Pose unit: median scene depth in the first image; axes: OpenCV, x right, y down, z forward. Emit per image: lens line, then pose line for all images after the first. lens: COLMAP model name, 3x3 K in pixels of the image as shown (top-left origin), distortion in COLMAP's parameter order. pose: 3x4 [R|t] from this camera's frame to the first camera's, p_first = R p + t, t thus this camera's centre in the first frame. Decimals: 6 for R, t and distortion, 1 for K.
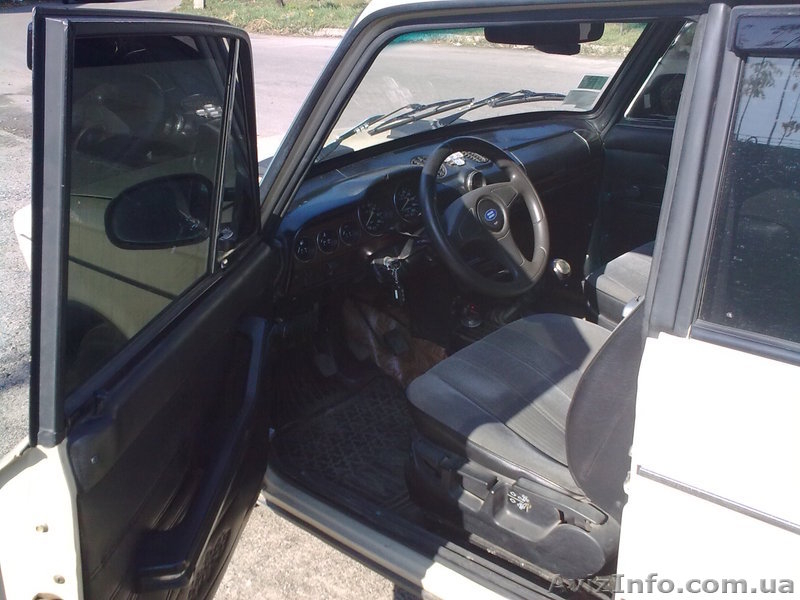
lens RADIAL K [[851.6, 0, 398.5], [0, 851.6, 298.5], [0, 0, 1]] dist [-0.022372, 0.000000]
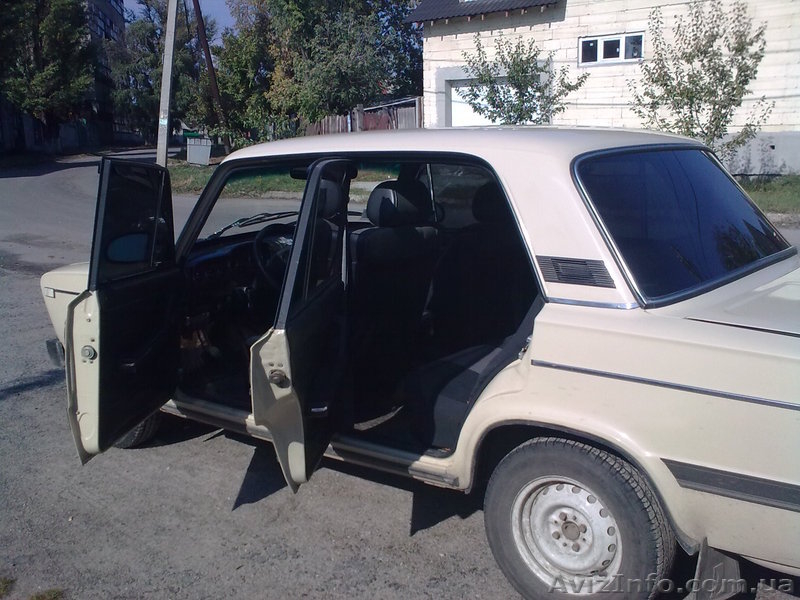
lens RADIAL K [[851.6, 0, 401.3], [0, 851.6, 307.8], [0, 0, 1]] dist [-0.022372, 0.000000]
pose [[0.998565, -0.010141, 0.052585, 0.249535], [0.019122, 0.984700, -0.173206, 0.354361], [-0.050024, 0.173963, 0.983481, -0.948999]]
